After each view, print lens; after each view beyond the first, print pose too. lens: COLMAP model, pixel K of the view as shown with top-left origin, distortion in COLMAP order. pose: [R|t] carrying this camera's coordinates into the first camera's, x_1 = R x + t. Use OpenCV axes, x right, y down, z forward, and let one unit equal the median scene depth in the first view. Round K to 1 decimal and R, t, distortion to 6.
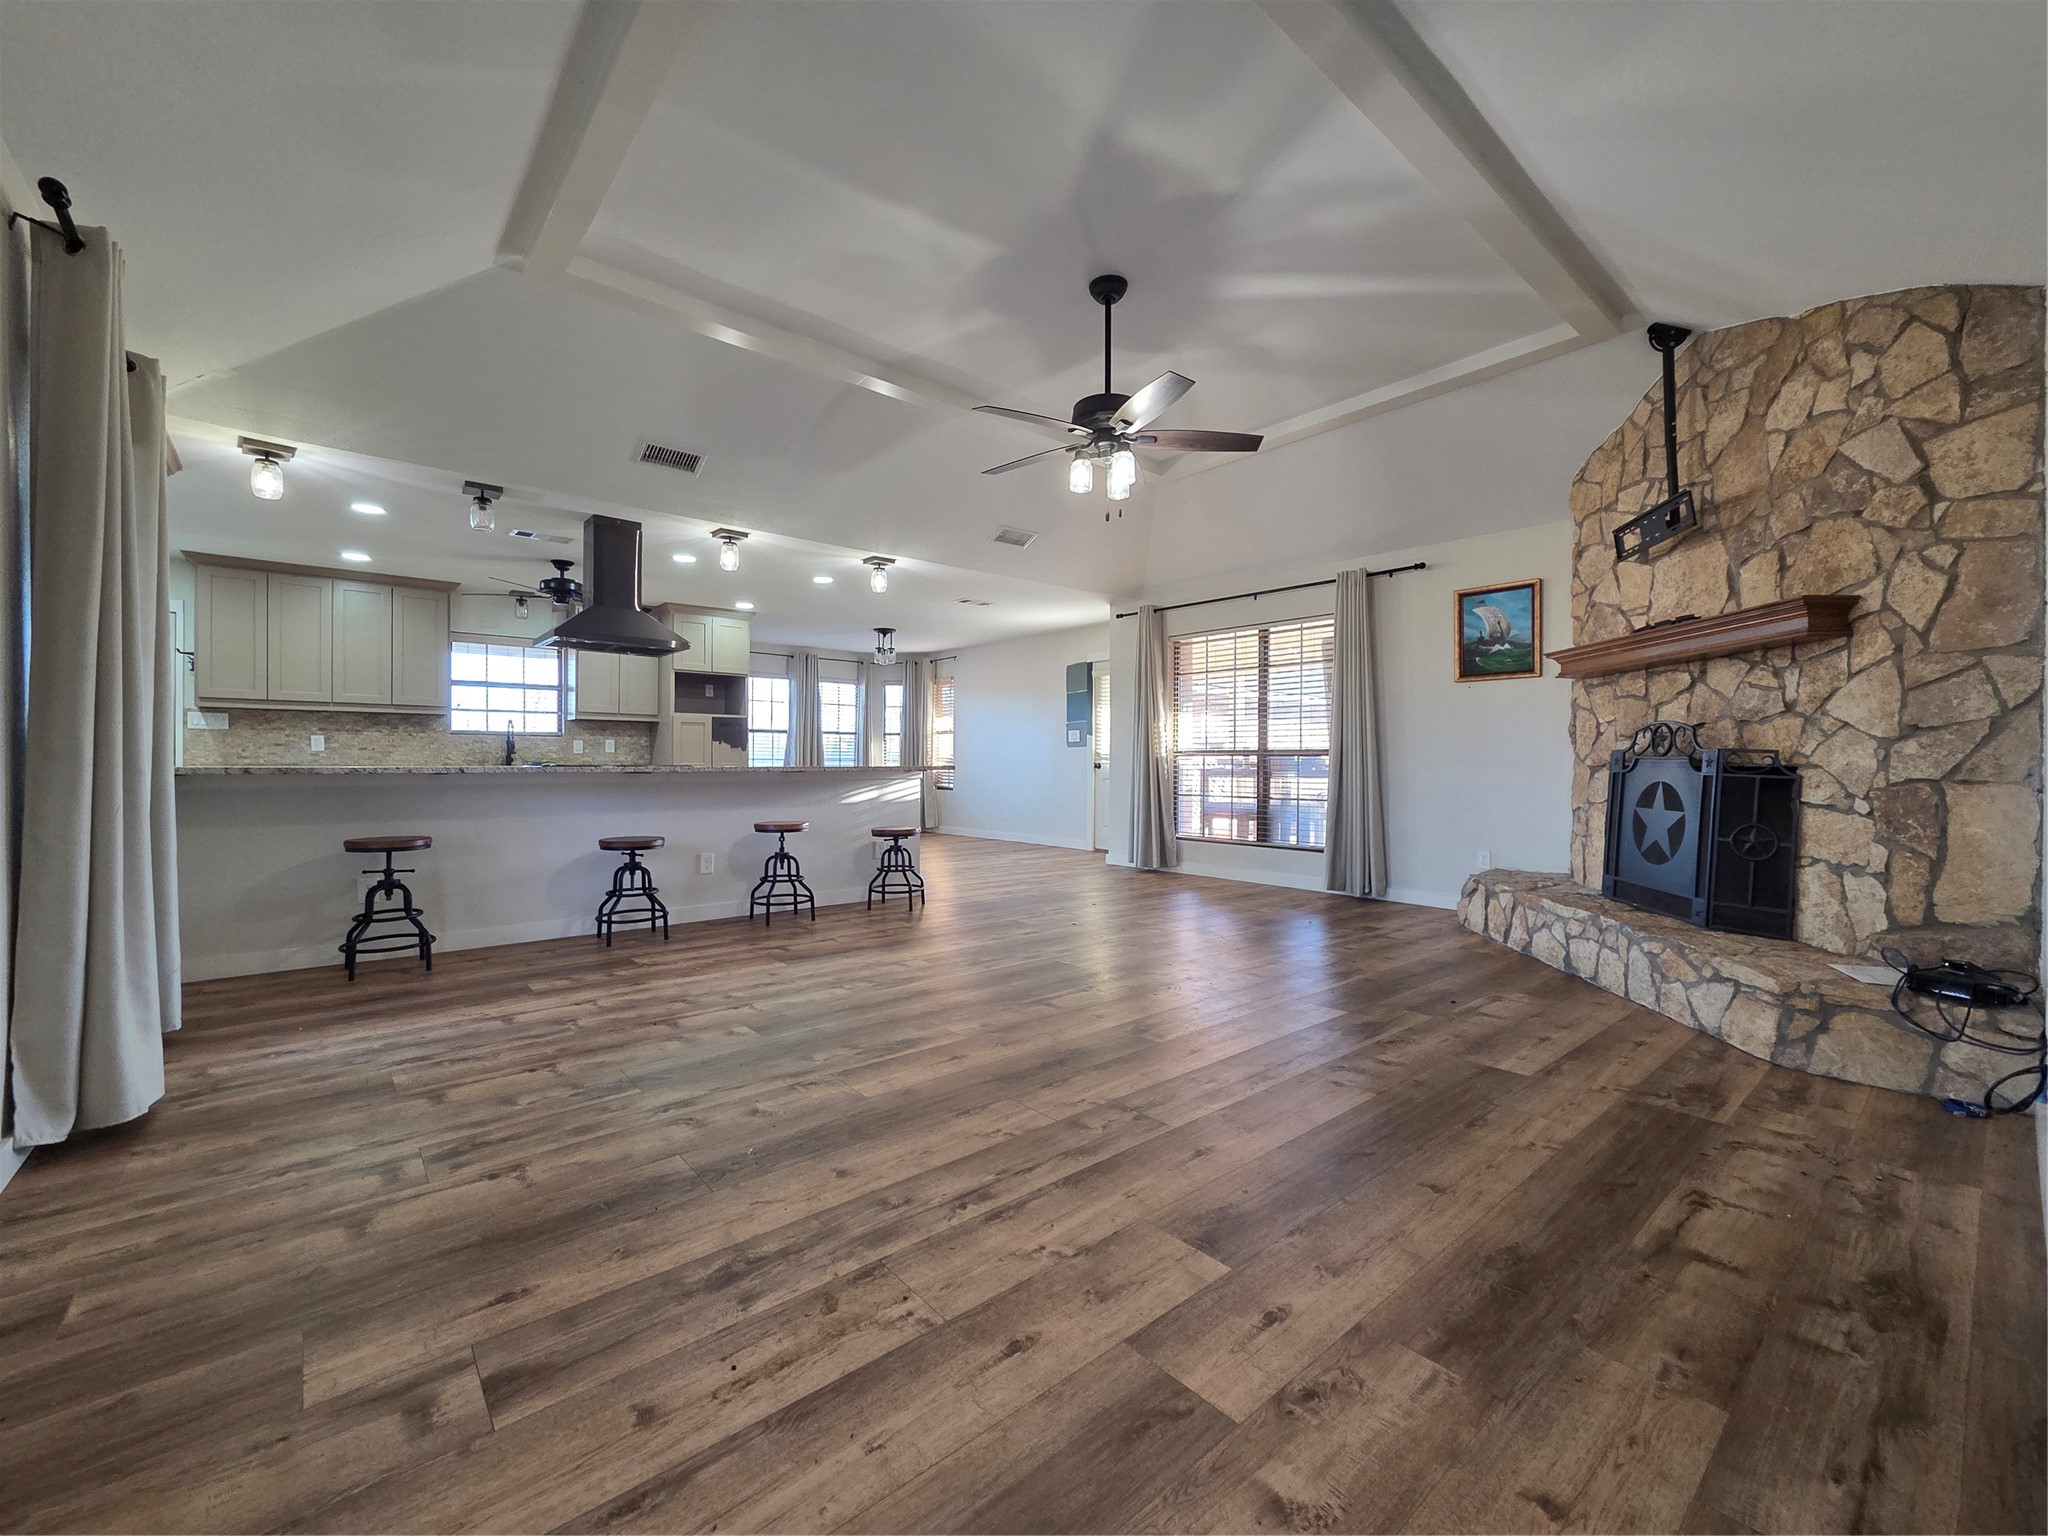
lens RADIAL K [[836.1, 0, 1009.3], [0, 836.1, 763.8], [0, 0, 1]] dist [0.003937, -0.000647]
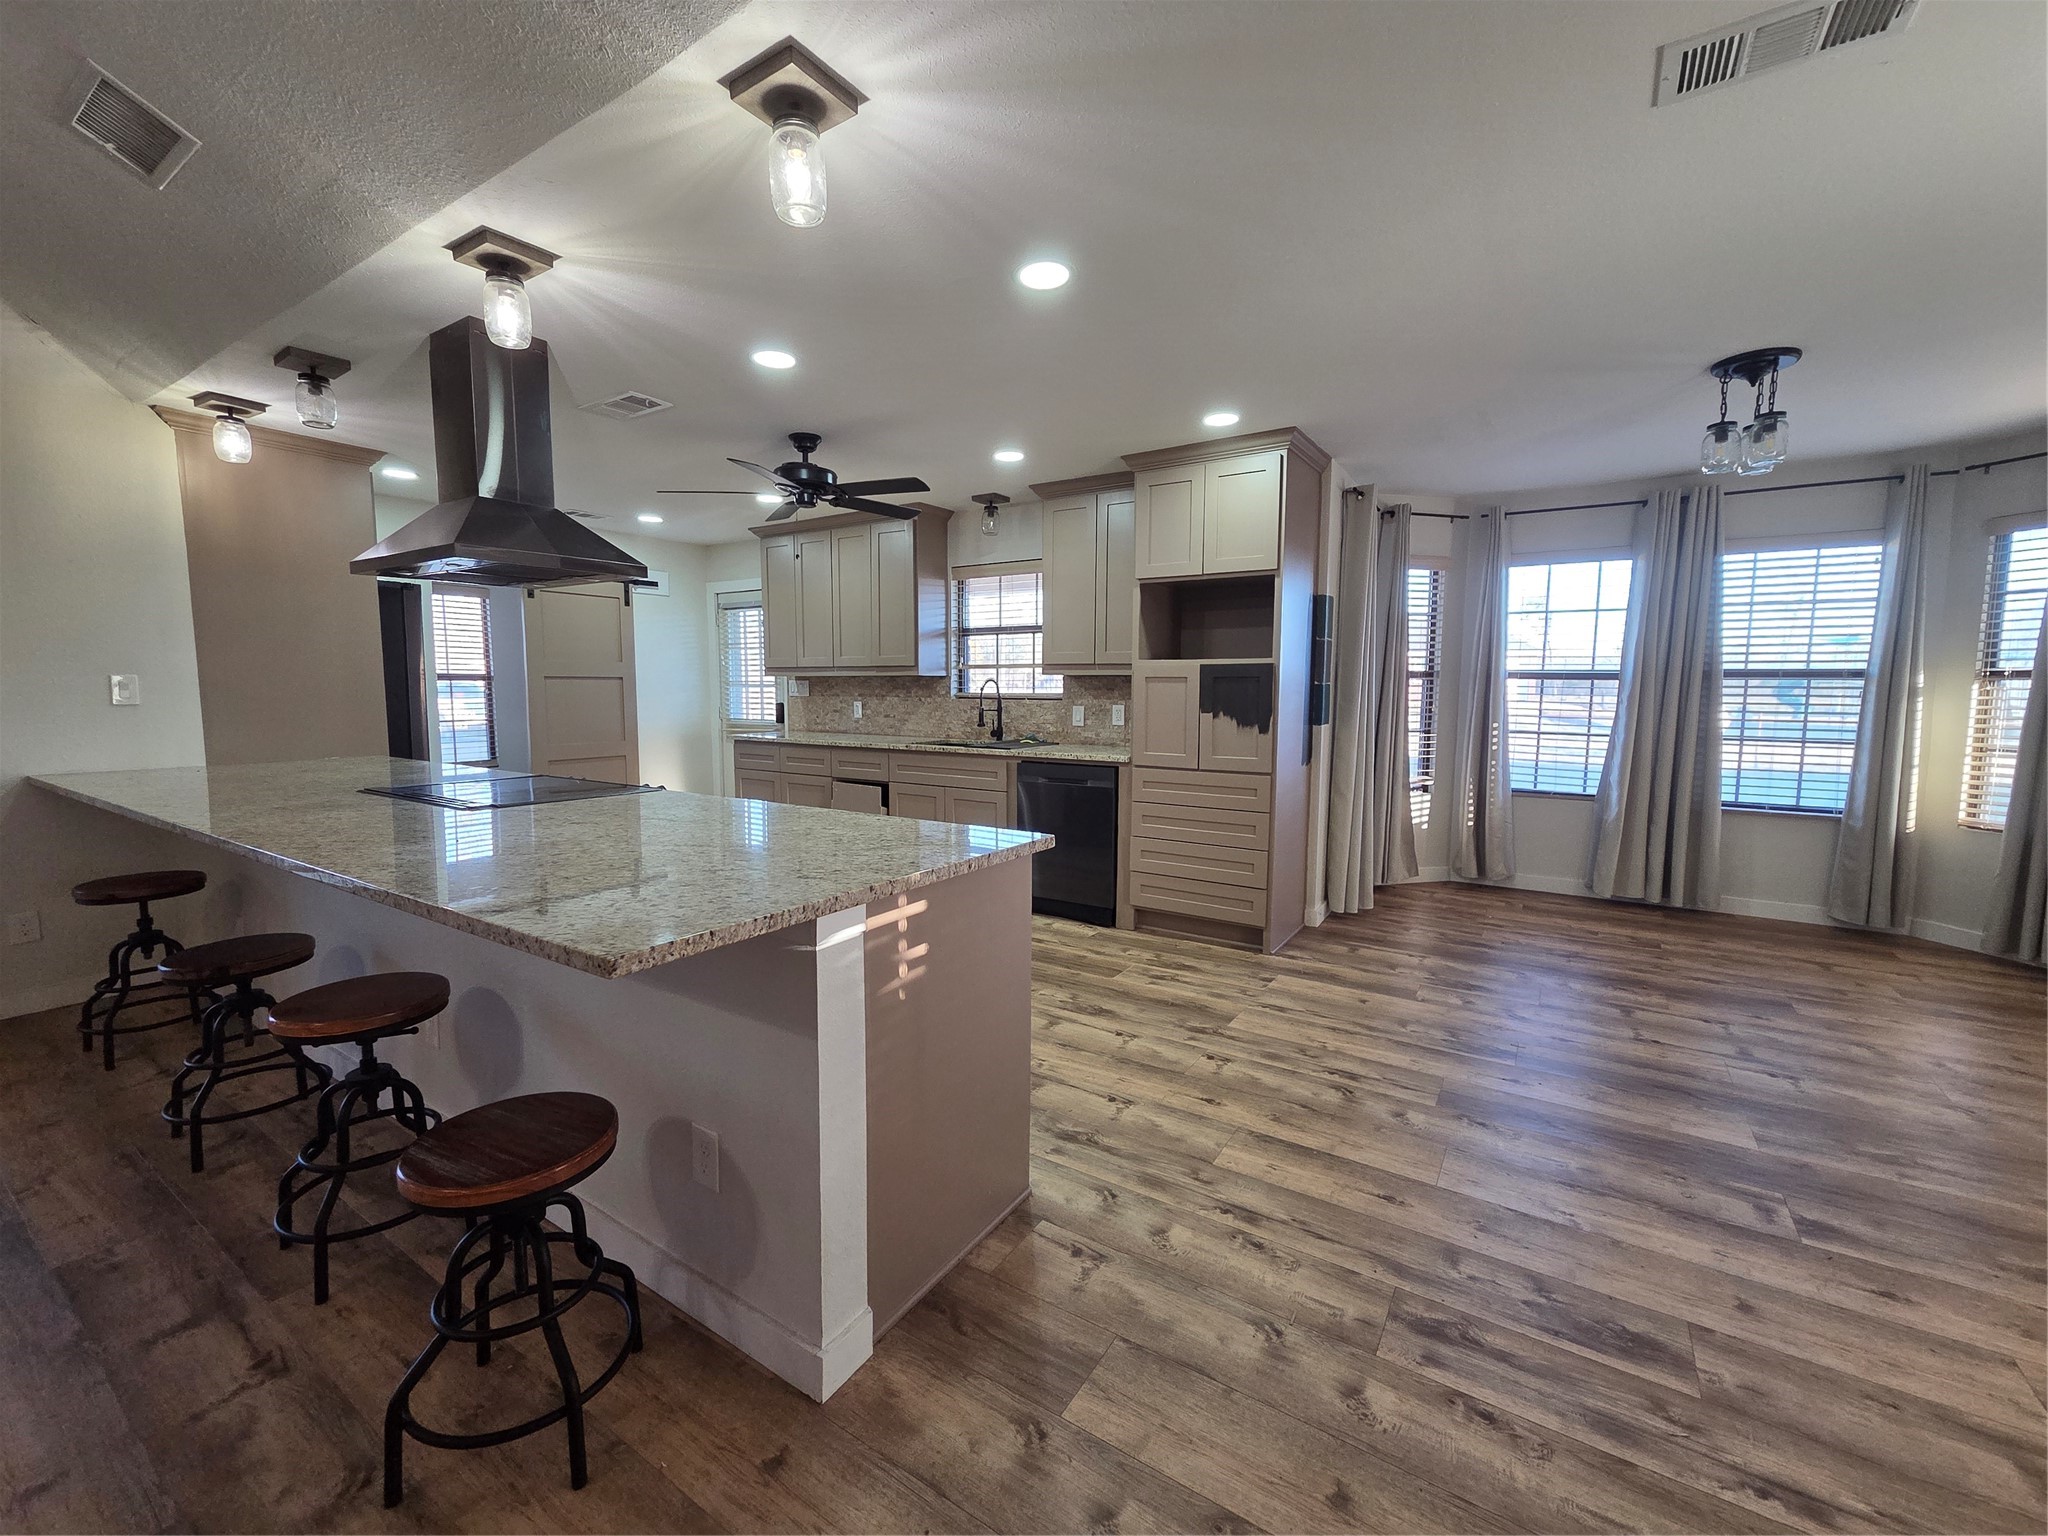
lens RADIAL K [[836.1, 0, 1010.9], [0, 836.1, 768.1], [0, 0, 1]] dist [0.003937, -0.000647]
pose [[0.291996, 0.093164, -0.951871, 0.181205], [-0.002875, 0.995325, 0.096535, -0.075132], [0.956415, -0.025451, 0.290899, 1.322980]]
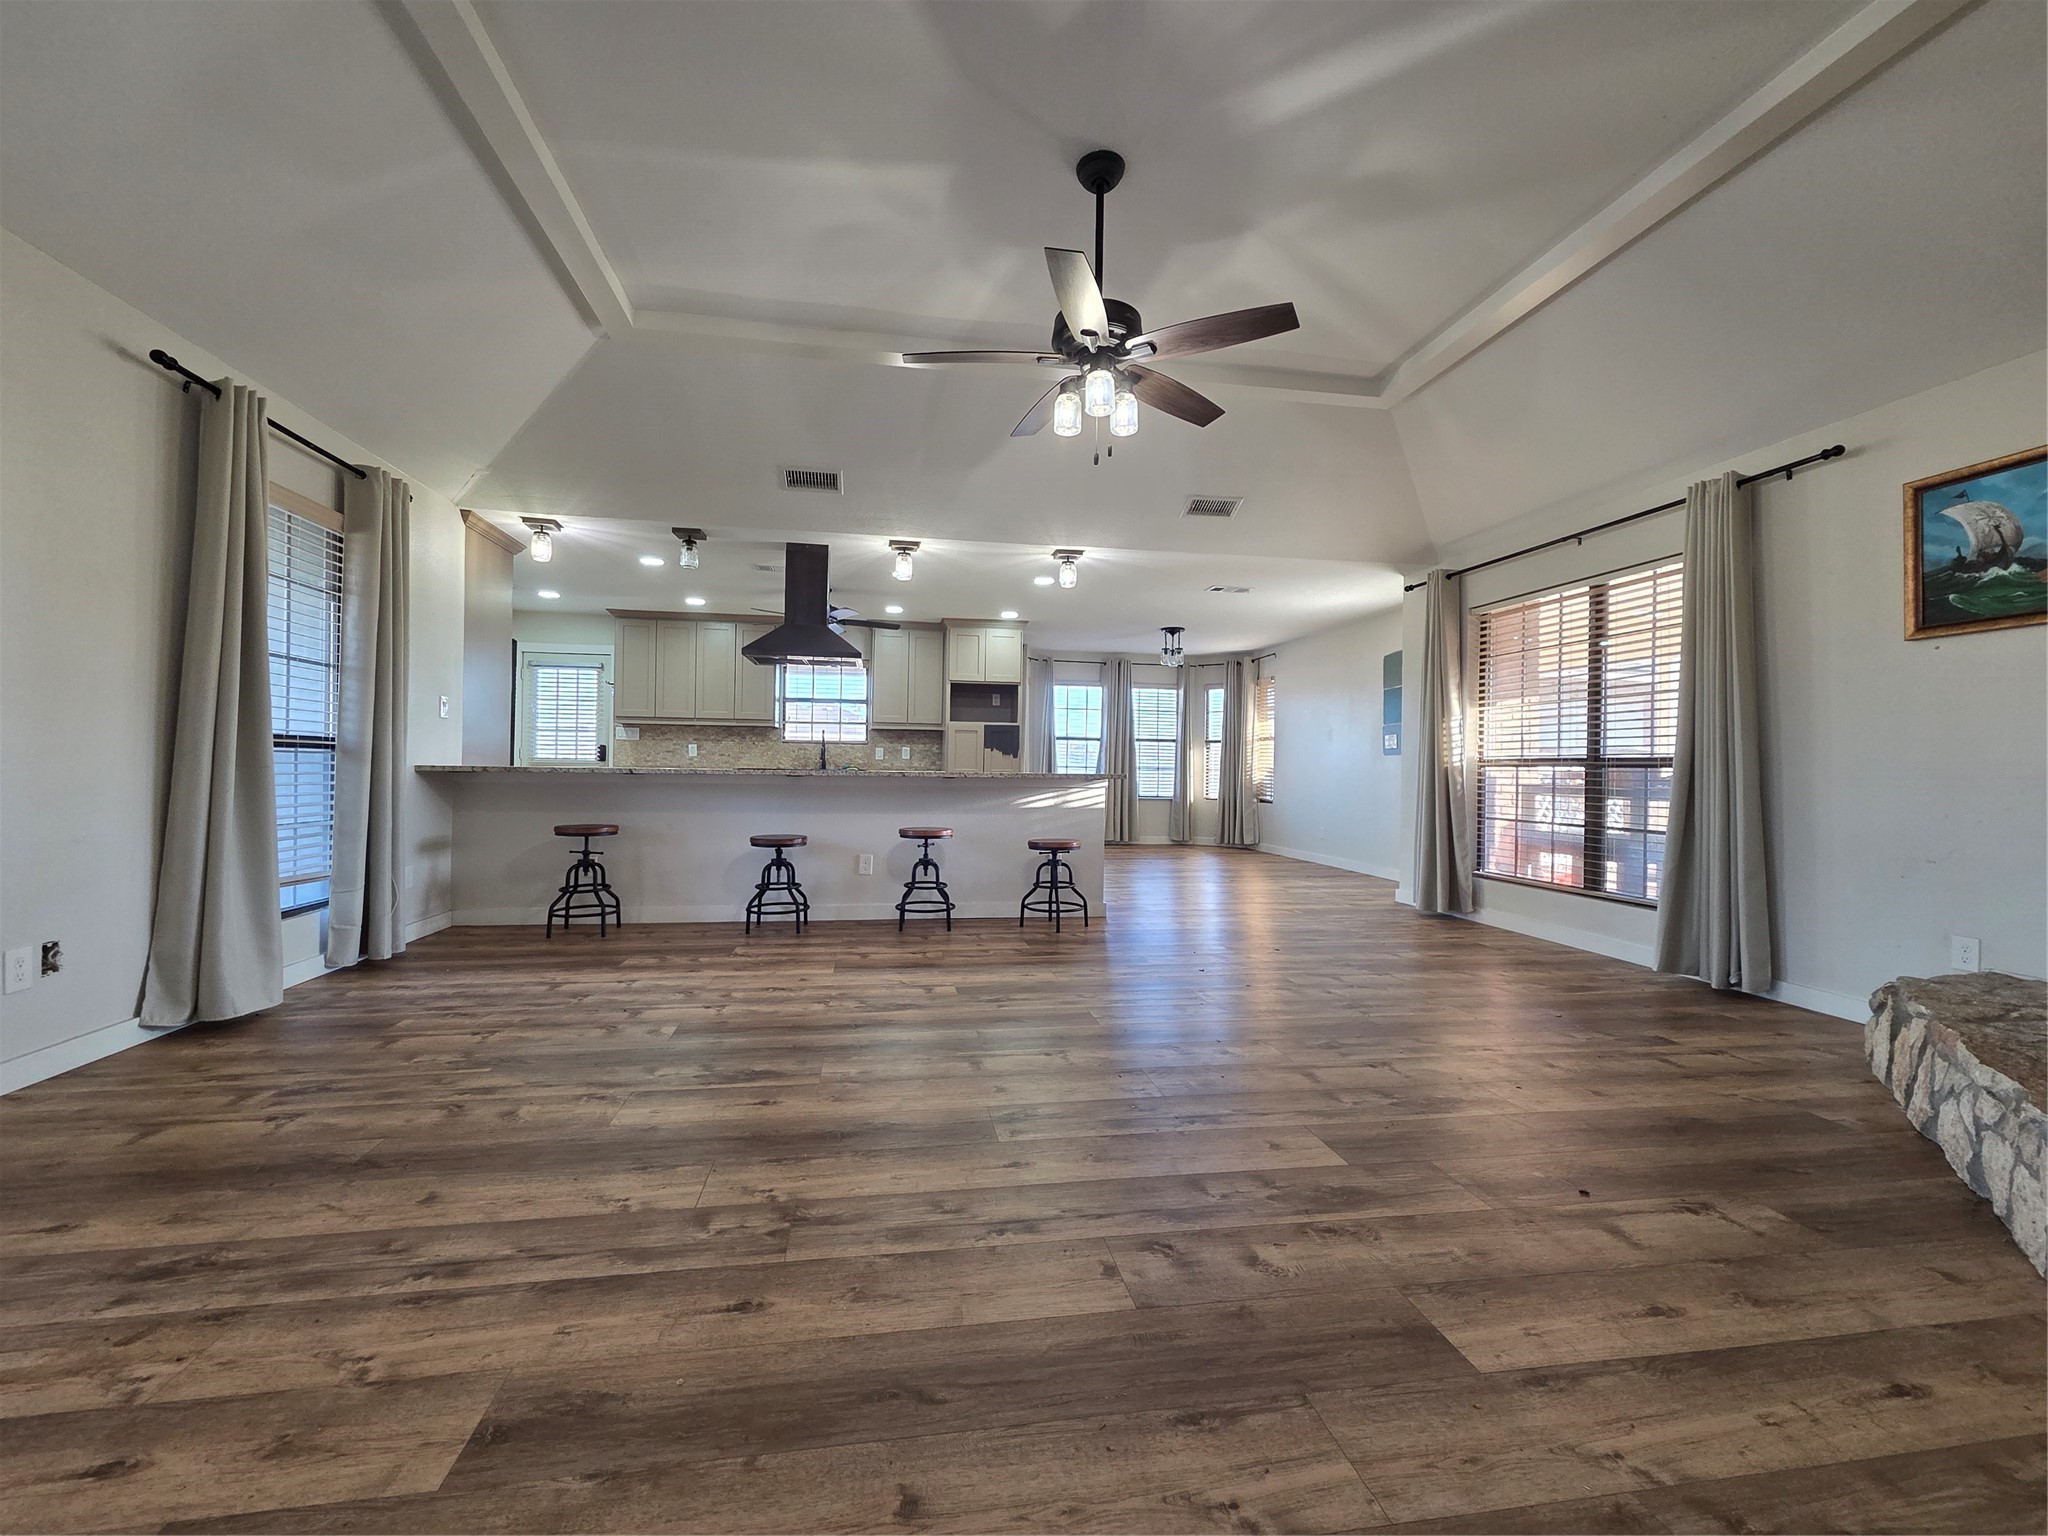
lens RADIAL K [[836.1, 0, 1008.4], [0, 836.1, 764.1], [0, 0, 1]] dist [0.003937, -0.000647]
pose [[0.859102, 0.007193, -0.511753, 0.359765], [-0.012878, 0.999888, -0.007564, 0.000117], [0.511642, 0.013089, 0.859099, 0.223593]]
